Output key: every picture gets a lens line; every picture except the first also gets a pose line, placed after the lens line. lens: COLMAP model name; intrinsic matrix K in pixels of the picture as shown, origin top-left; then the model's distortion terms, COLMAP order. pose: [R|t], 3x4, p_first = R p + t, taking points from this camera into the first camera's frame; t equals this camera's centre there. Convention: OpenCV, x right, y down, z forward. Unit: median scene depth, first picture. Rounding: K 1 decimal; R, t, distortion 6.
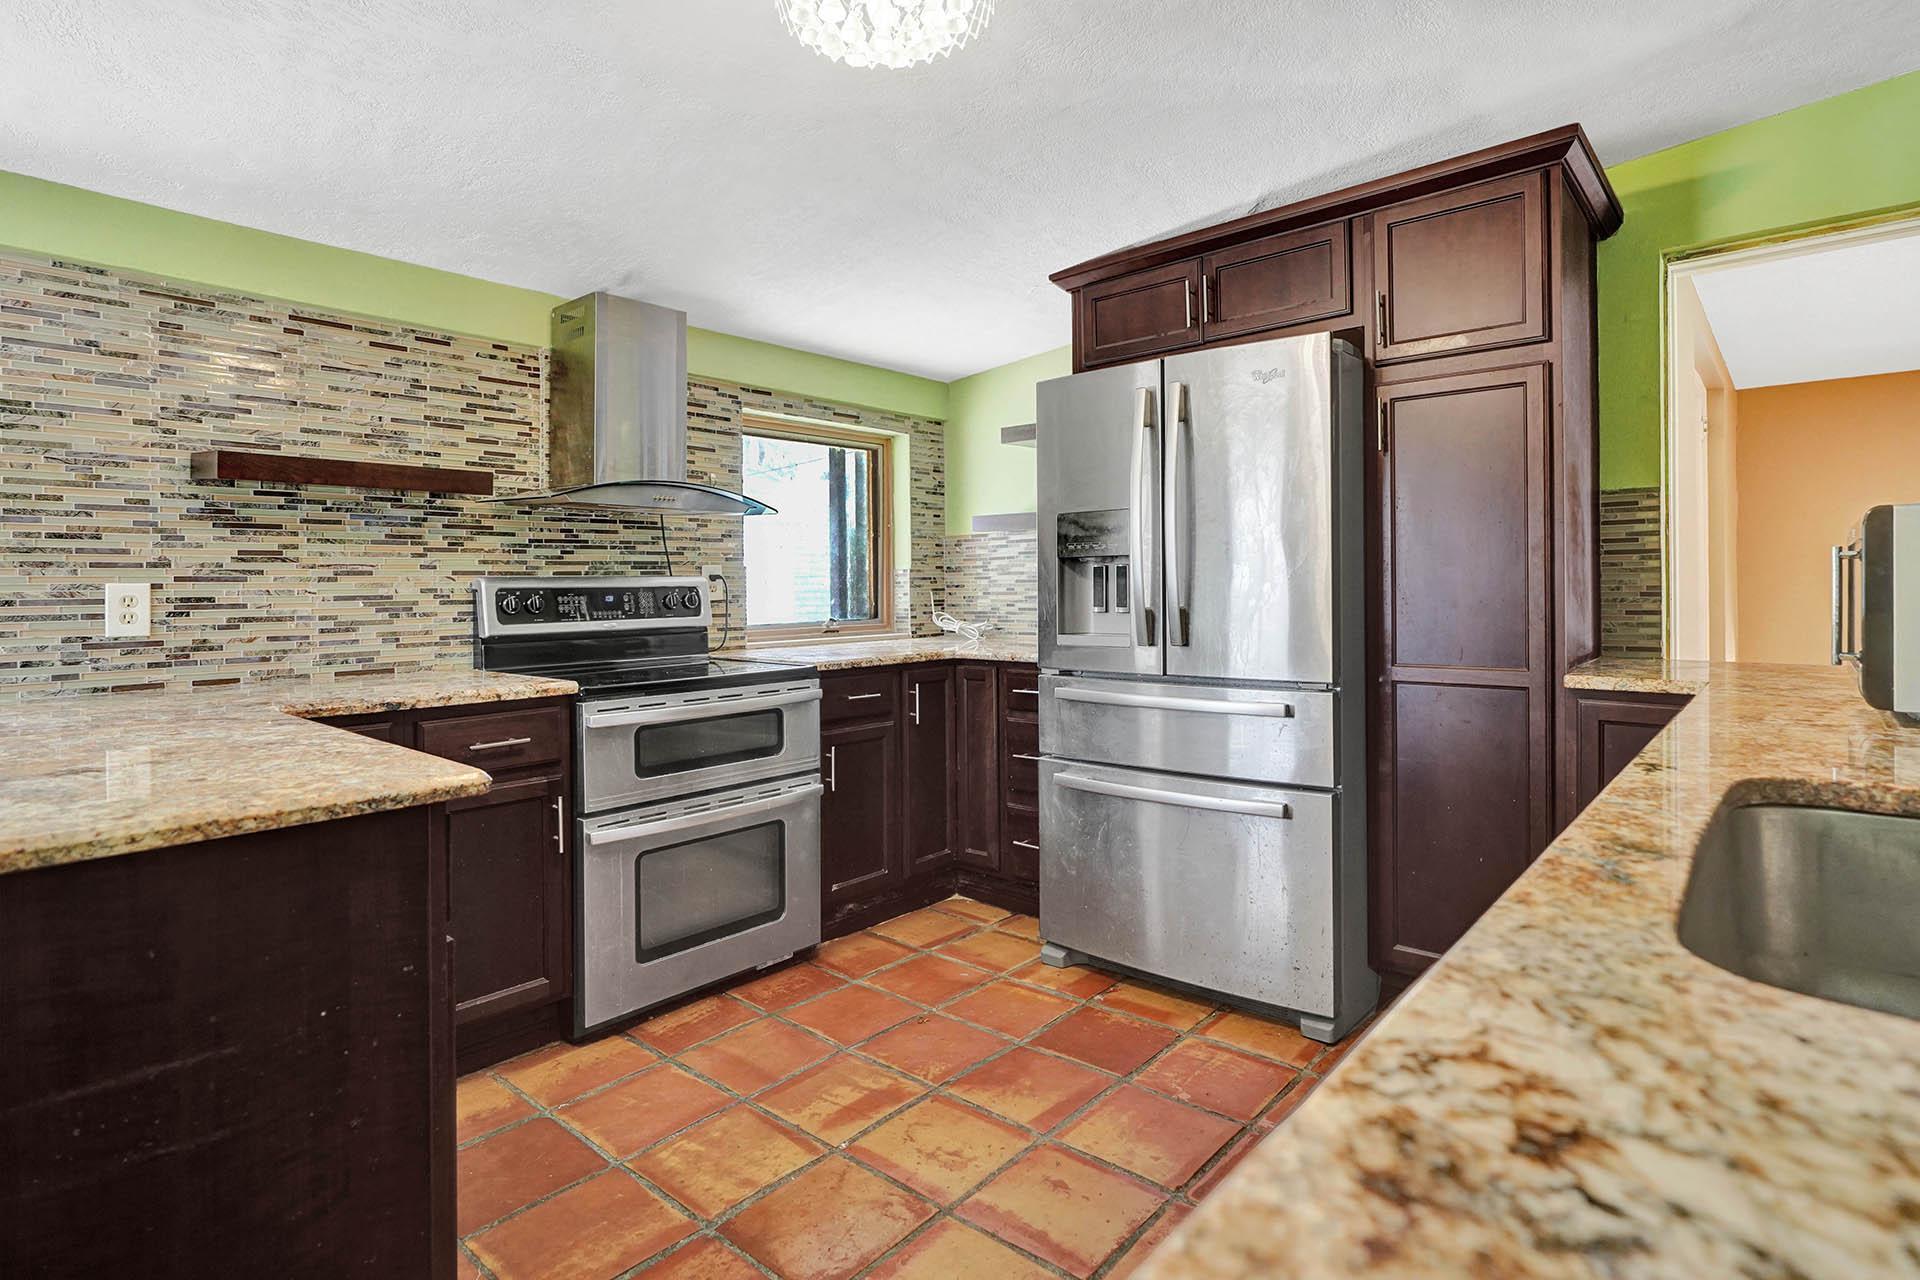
lens RADIAL K [[958.5, 0, 967.4], [0, 958.5, 583.6], [0, 0, 1]] dist [-0.002701, -0.000130]
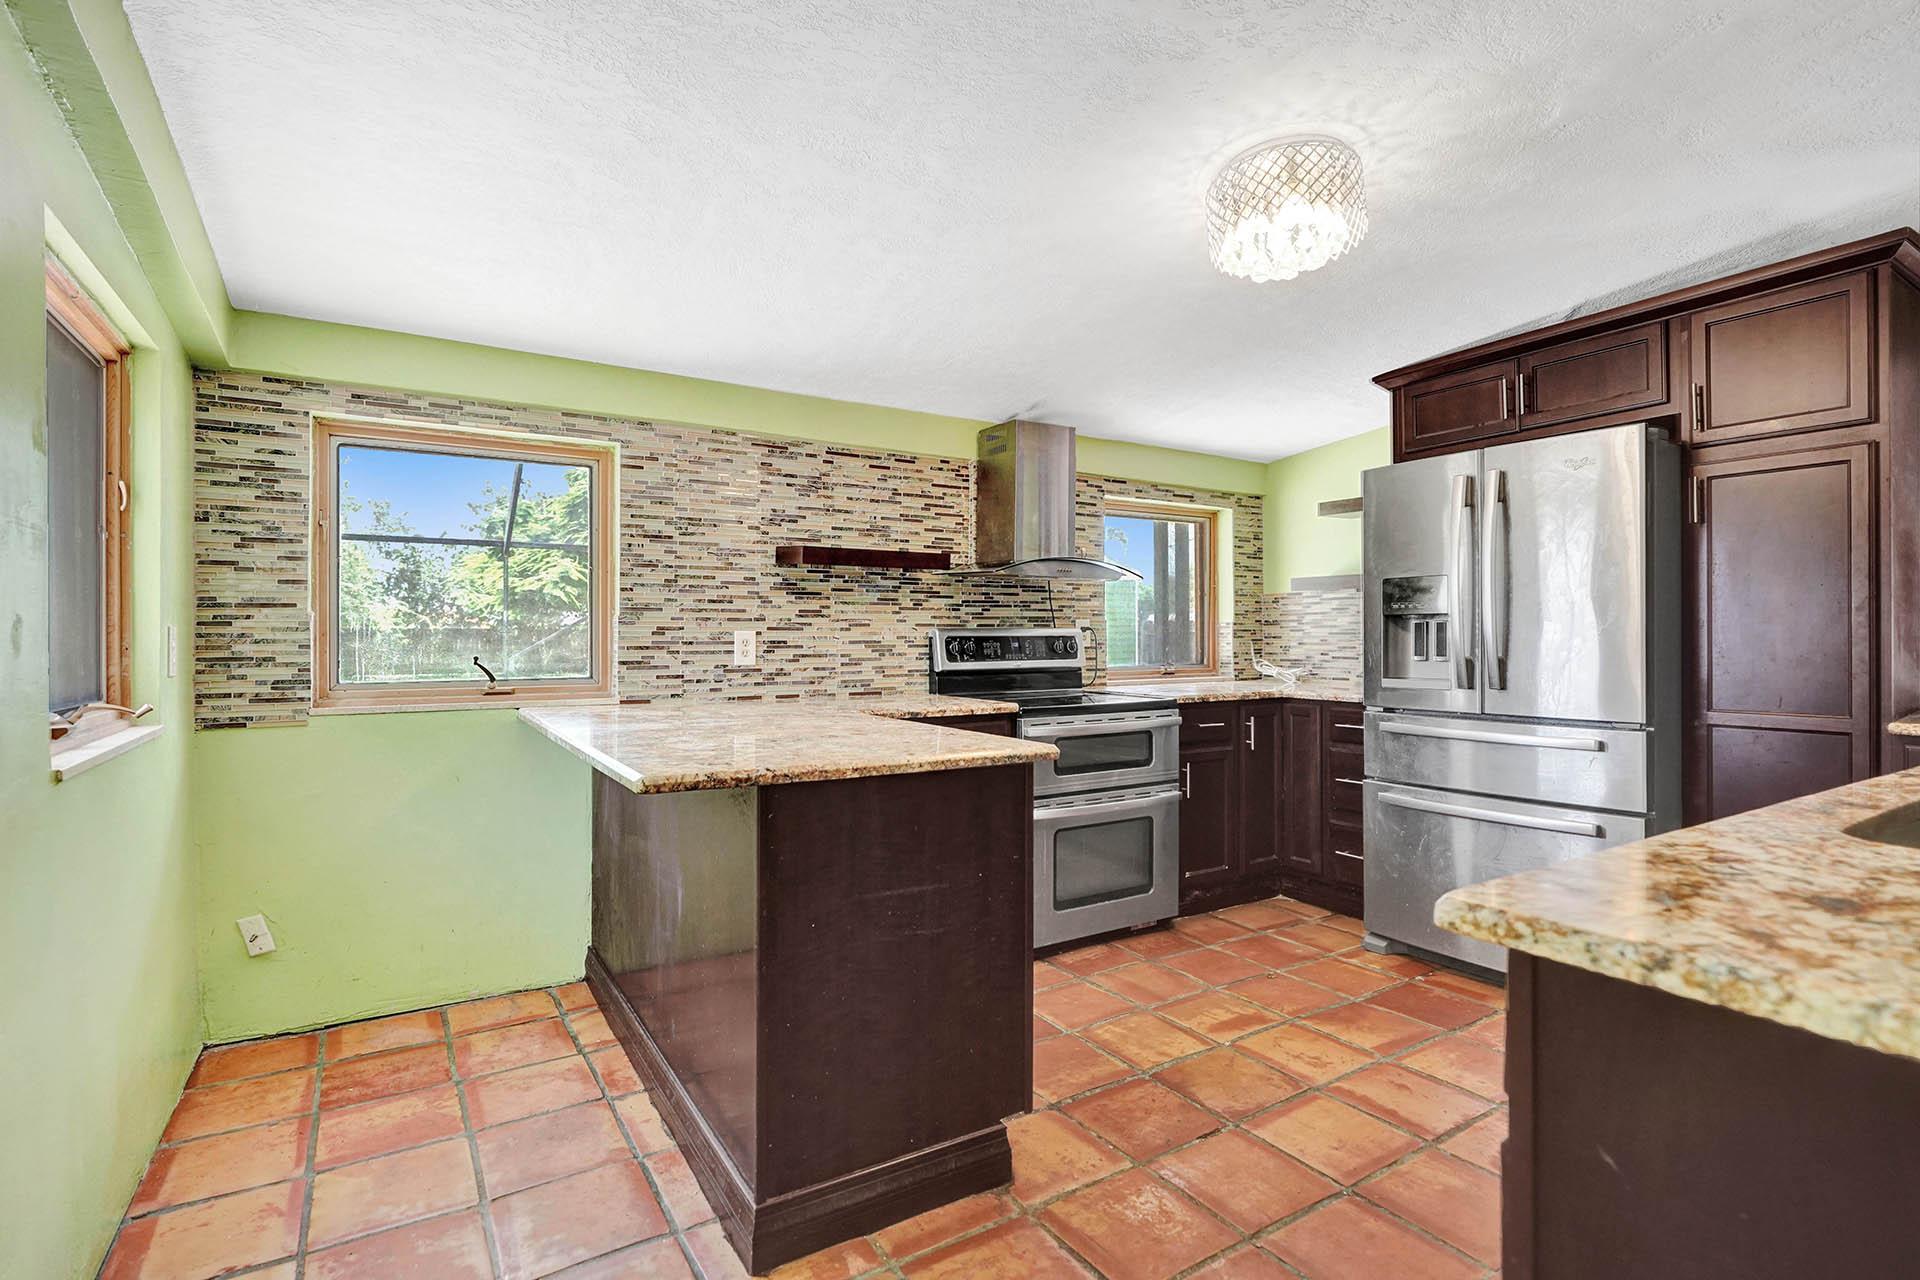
lens RADIAL K [[904.6, 0, 973.3], [0, 904.6, 629.6], [0, 0, 1]] dist [-0.000413, 0.000790]
pose [[0.960058, 0.006470, -0.279728, -0.084553], [-0.007428, 0.999970, -0.002366, -0.001787], [0.279704, 0.004349, 0.960076, -0.247949]]
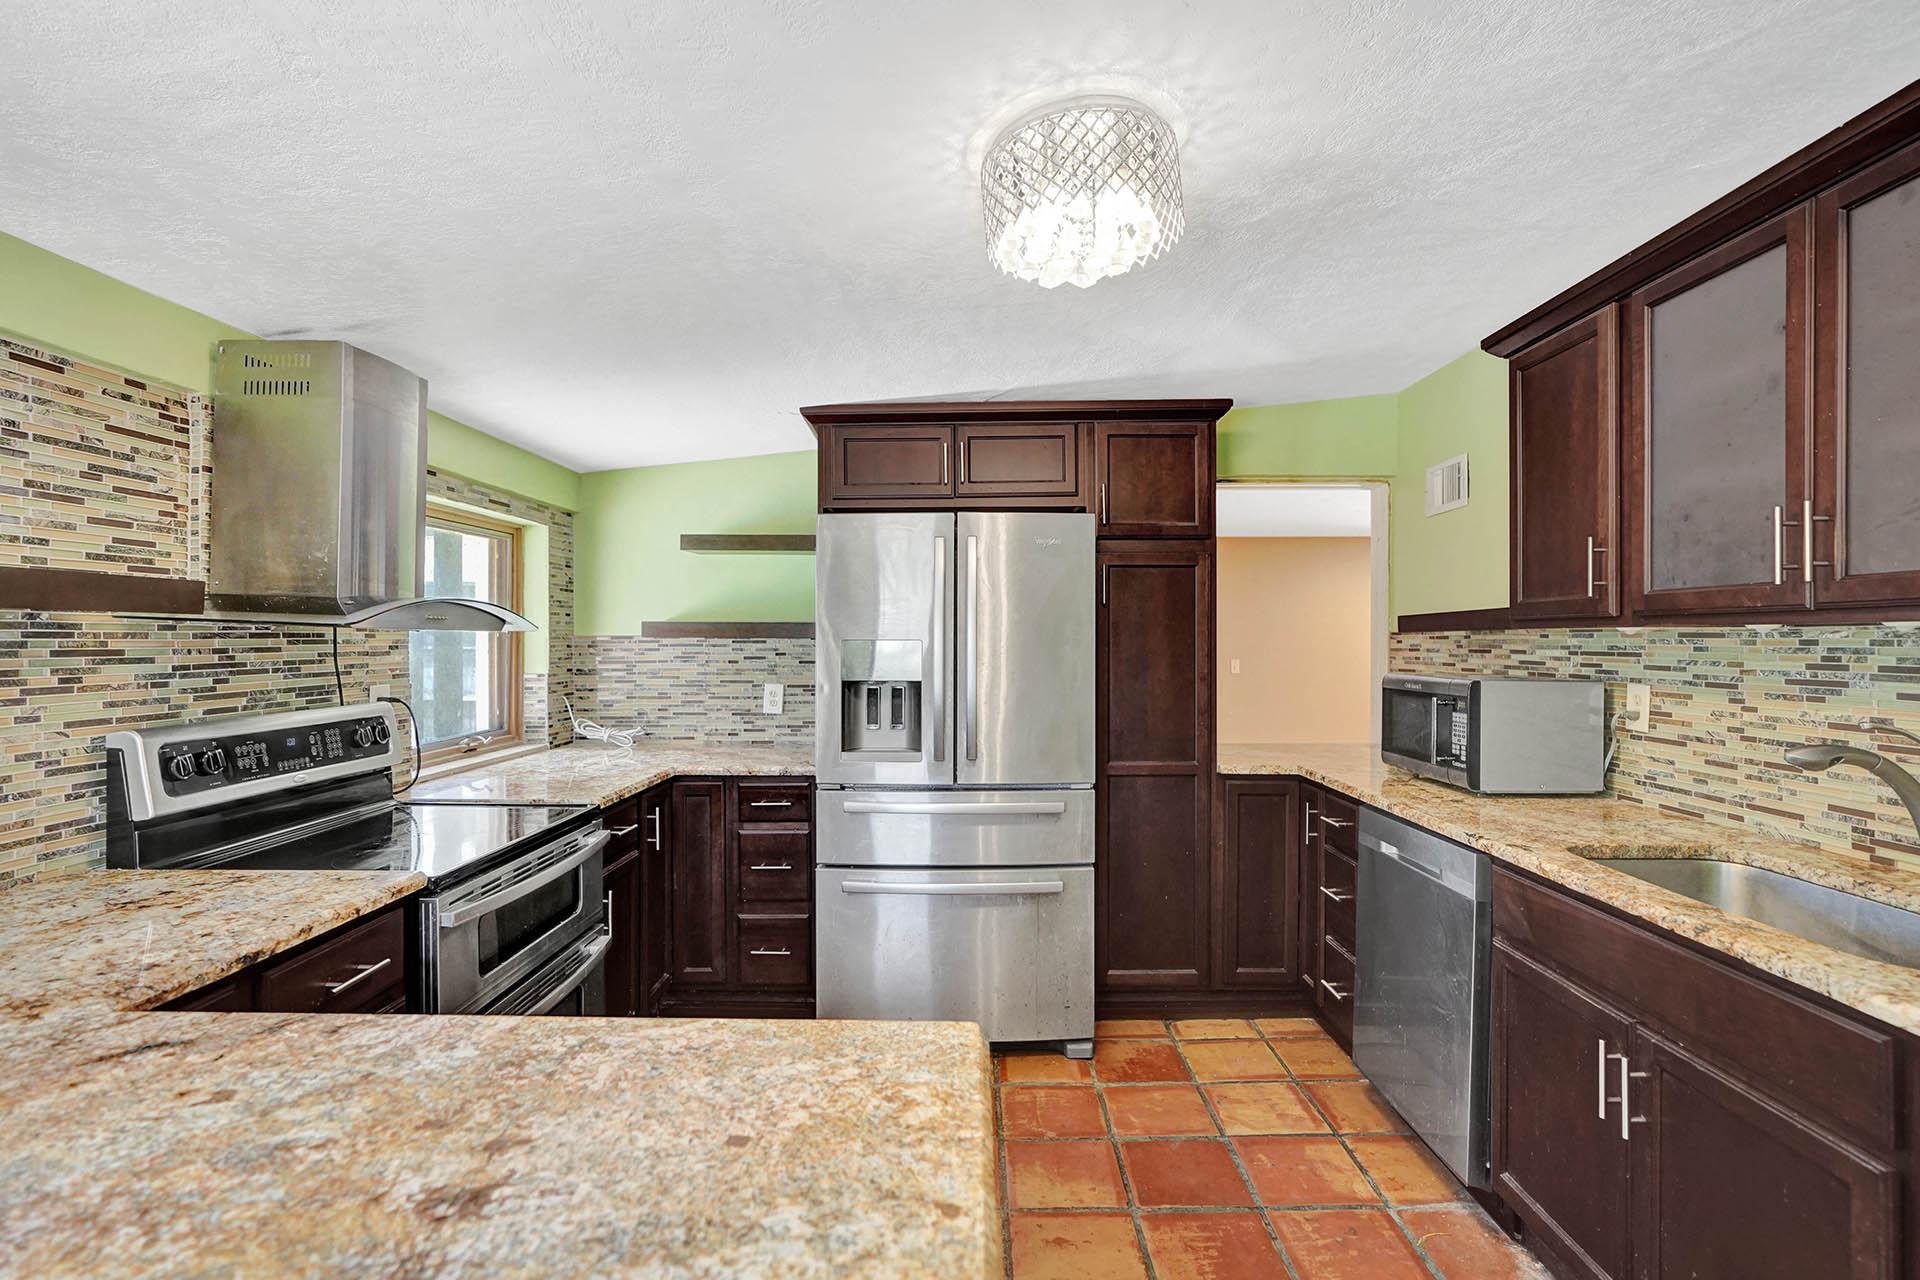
lens RADIAL K [[886.4, 0, 960.0], [0, 886.4, 640.0], [0, 0, 1]] dist [-0.001230, 0.000221]
pose [[0.767756, 0.009571, 0.640670, -0.453461], [-0.008251, 0.999953, -0.005051, -0.070021], [-0.640689, -0.001408, 0.767799, 0.152955]]
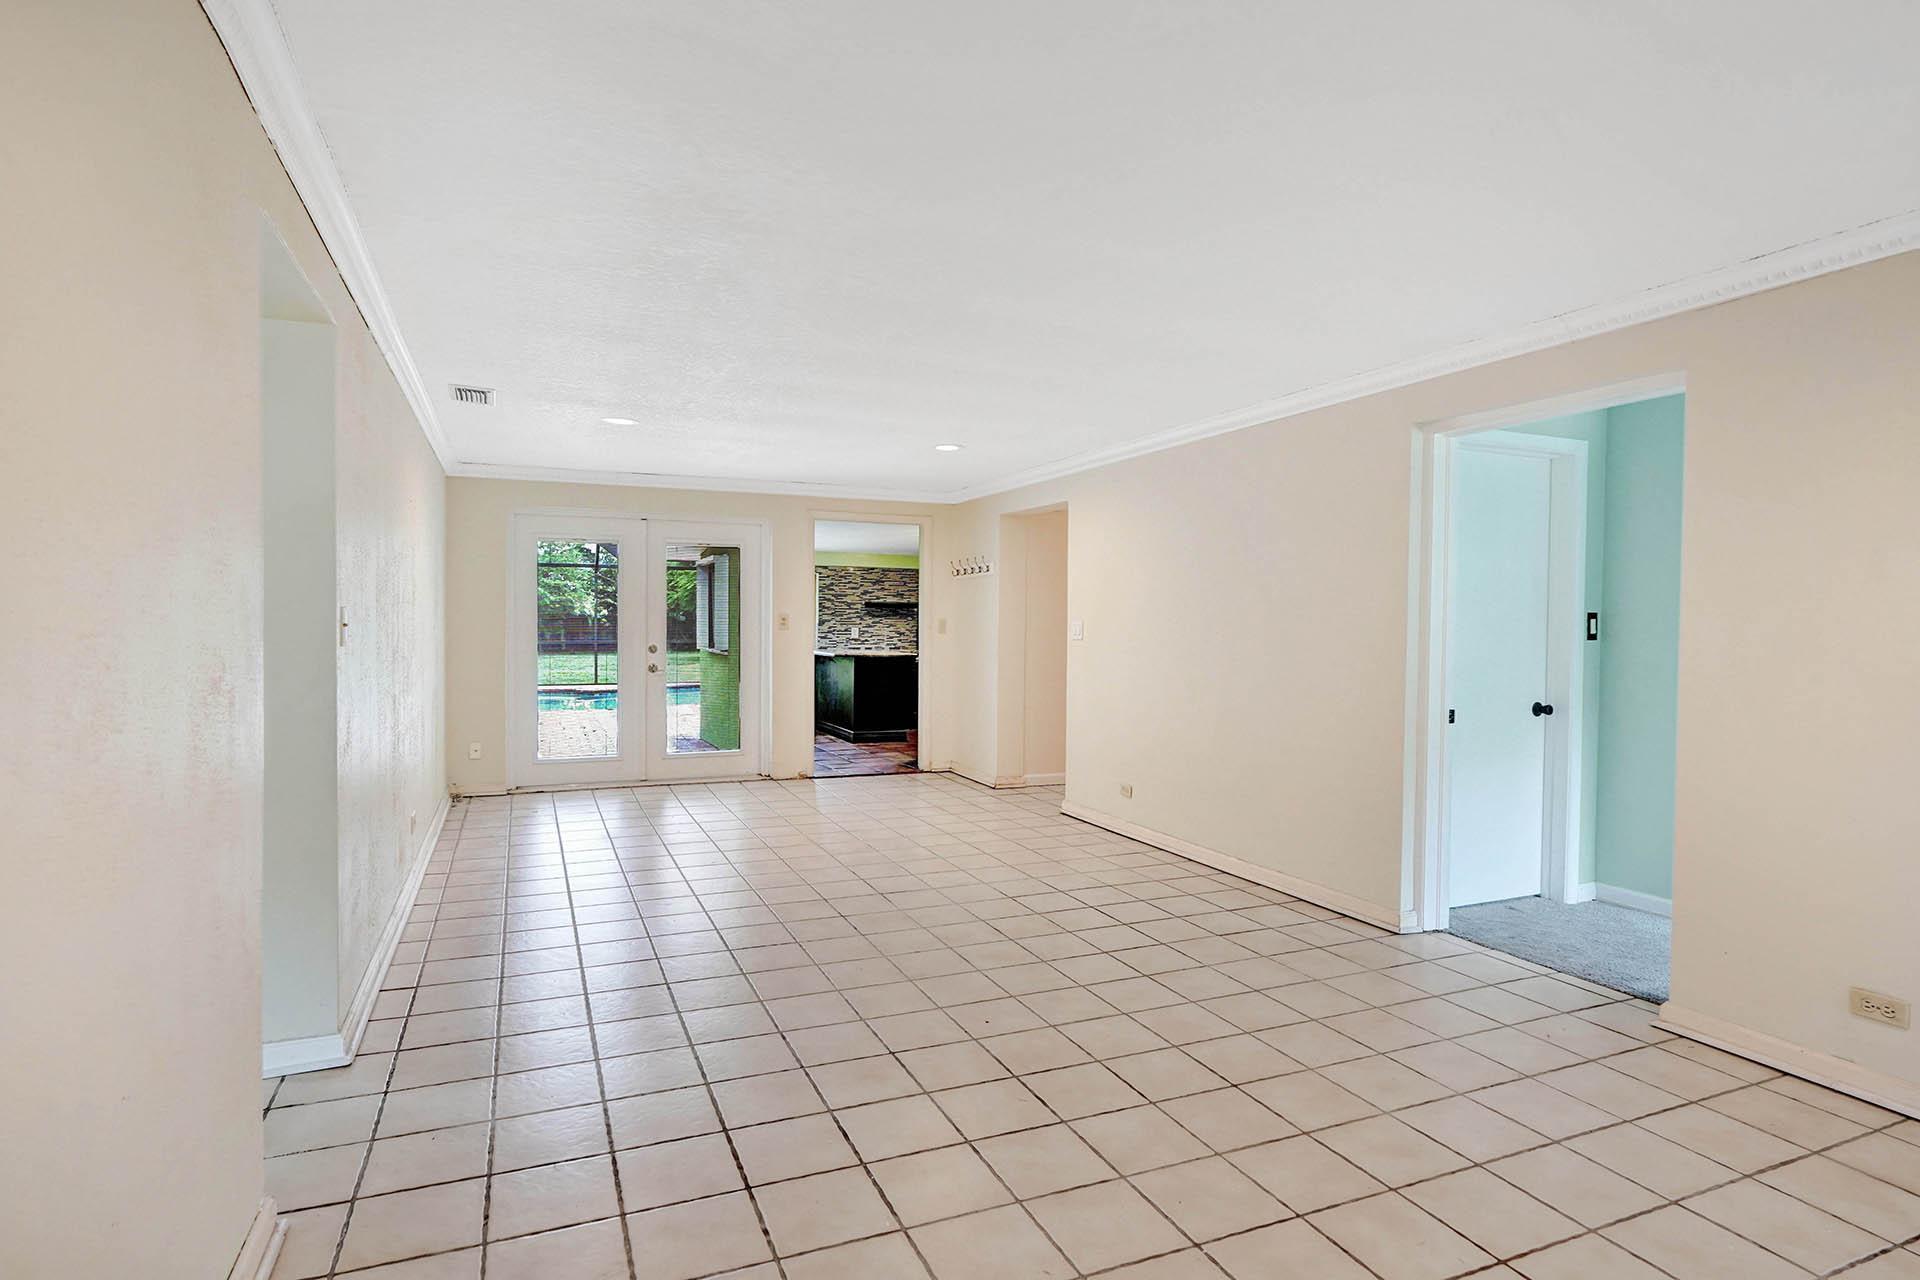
lens RADIAL K [[996.3, 0, 960.0], [0, 996.3, 640.0], [0, 0, 1]] dist [-0.000678, -0.000028]
pose [[0.901033, 0.022826, -0.433151, 1.509031], [-0.014419, 0.999639, 0.022683, -0.050751], [0.433512, -0.014192, 0.901036, -2.782720]]
